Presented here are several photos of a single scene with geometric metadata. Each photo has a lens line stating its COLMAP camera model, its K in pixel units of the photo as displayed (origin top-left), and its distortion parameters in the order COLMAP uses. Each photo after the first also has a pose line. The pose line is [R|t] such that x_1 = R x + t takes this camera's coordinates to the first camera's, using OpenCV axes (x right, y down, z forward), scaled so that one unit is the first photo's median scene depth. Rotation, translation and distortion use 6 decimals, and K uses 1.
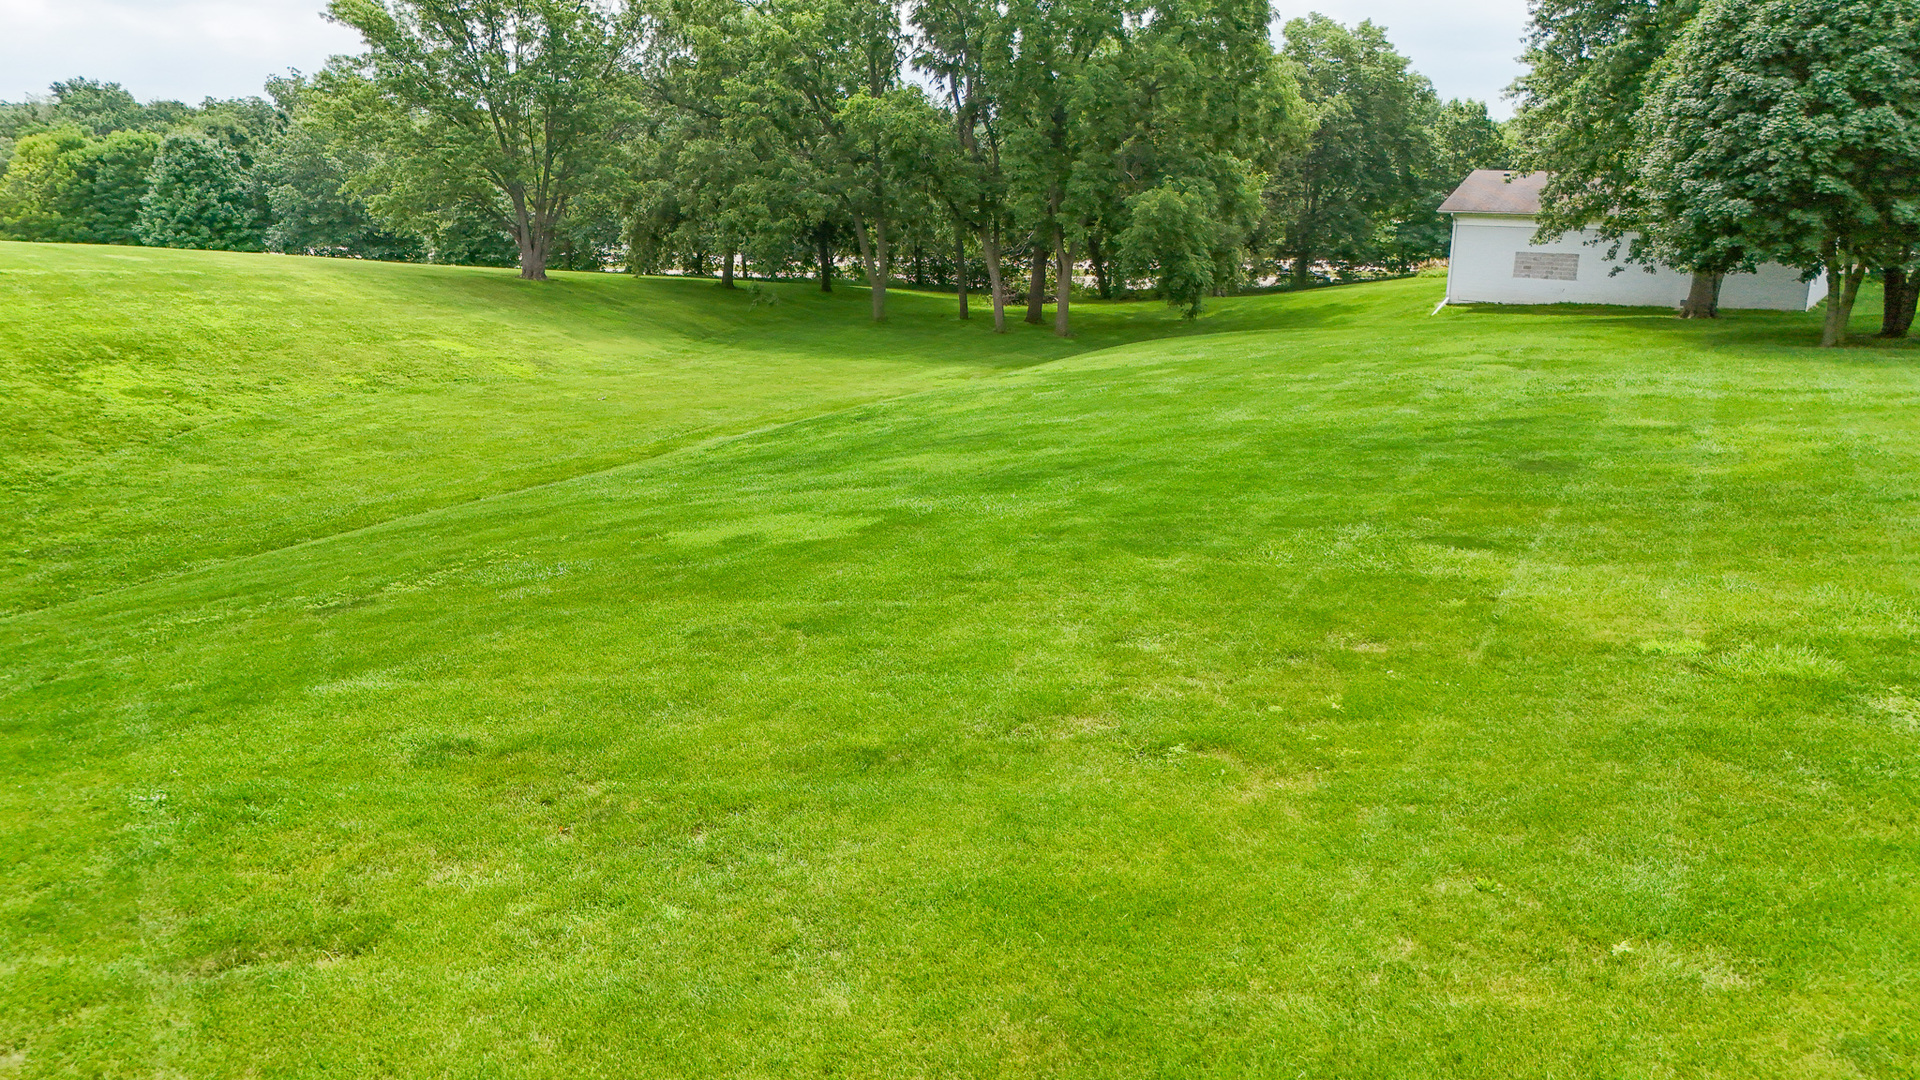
lens RADIAL K [[1410.3, 0, 975.5], [0, 1410.3, 531.2], [0, 0, 1]] dist [0.058031, -0.057526]
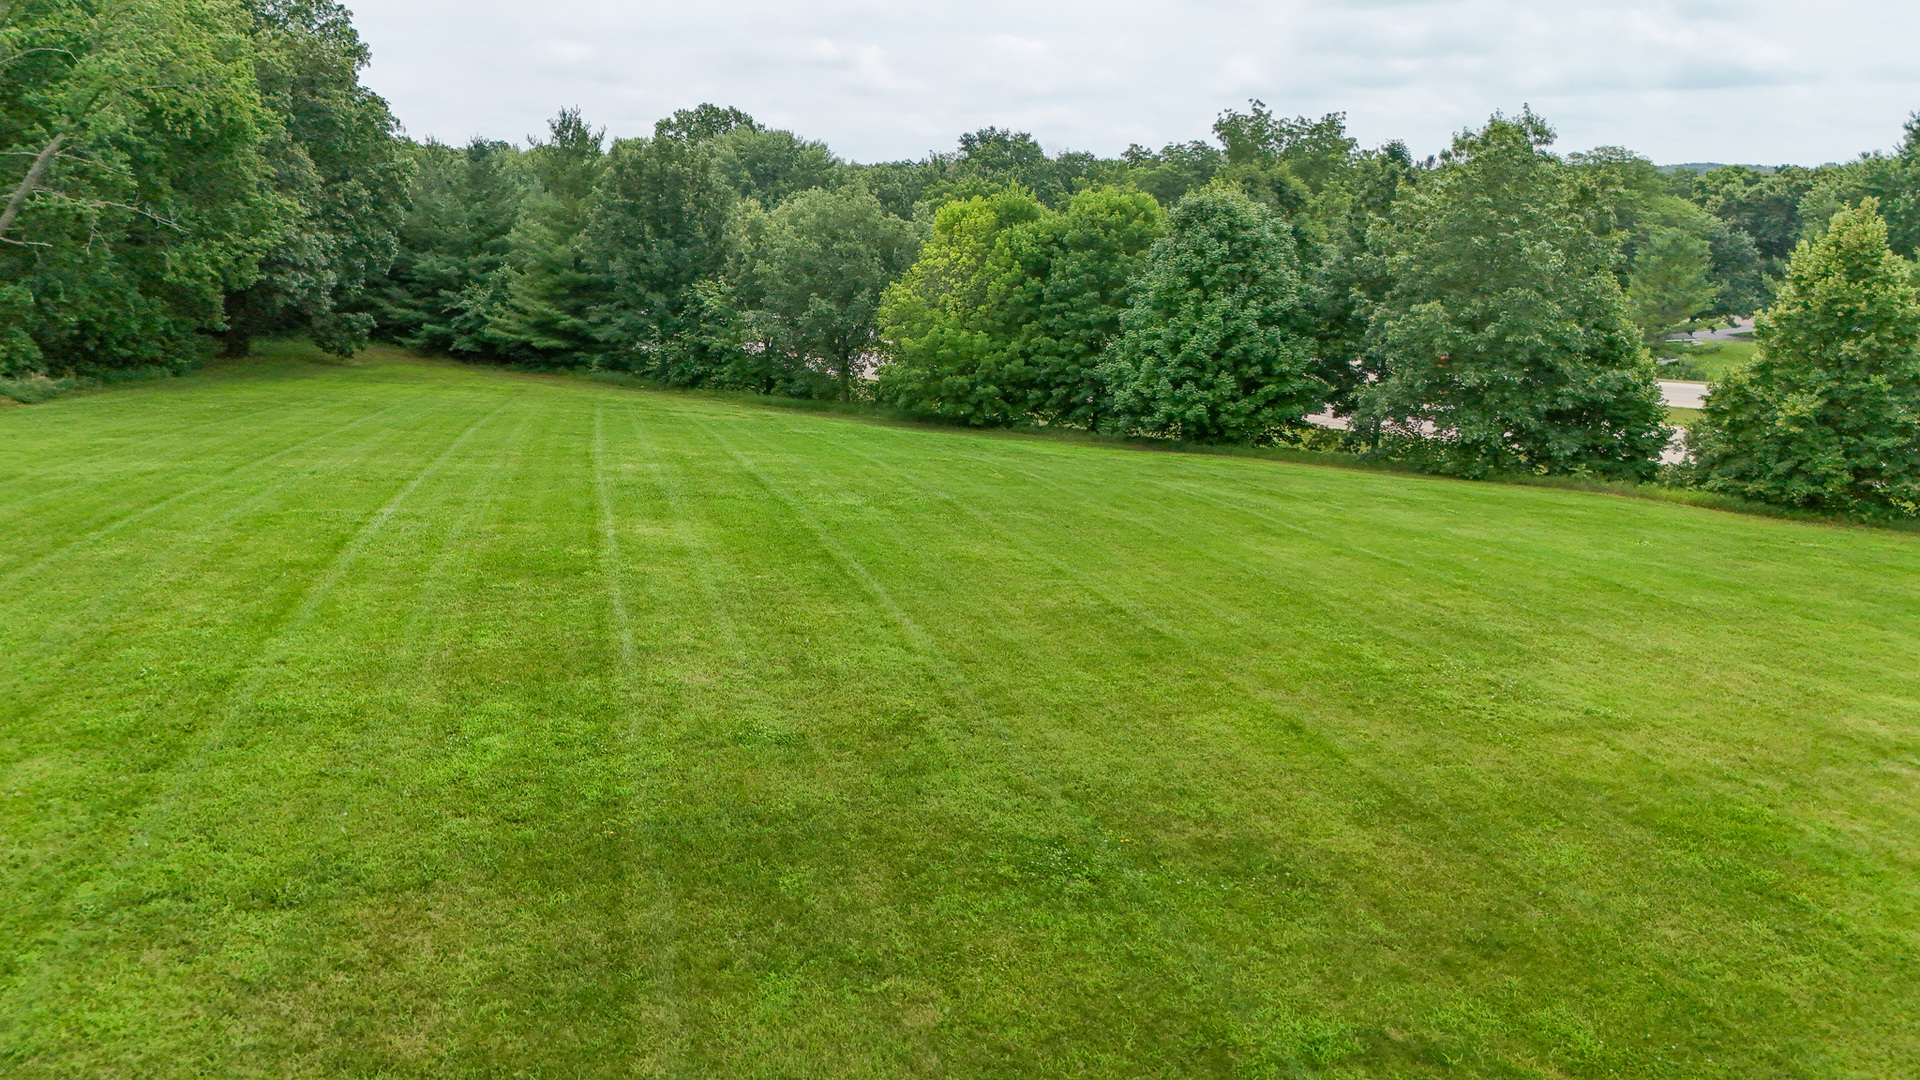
lens RADIAL K [[1410.3, 0, 956.4], [0, 1410.3, 551.2], [0, 0, 1]] dist [0.058031, -0.057526]
pose [[0.856942, 0.120088, -0.501228, -0.355277], [-0.130141, 0.991382, 0.015022, -0.142852], [0.498712, 0.052357, 0.865185, 0.508074]]
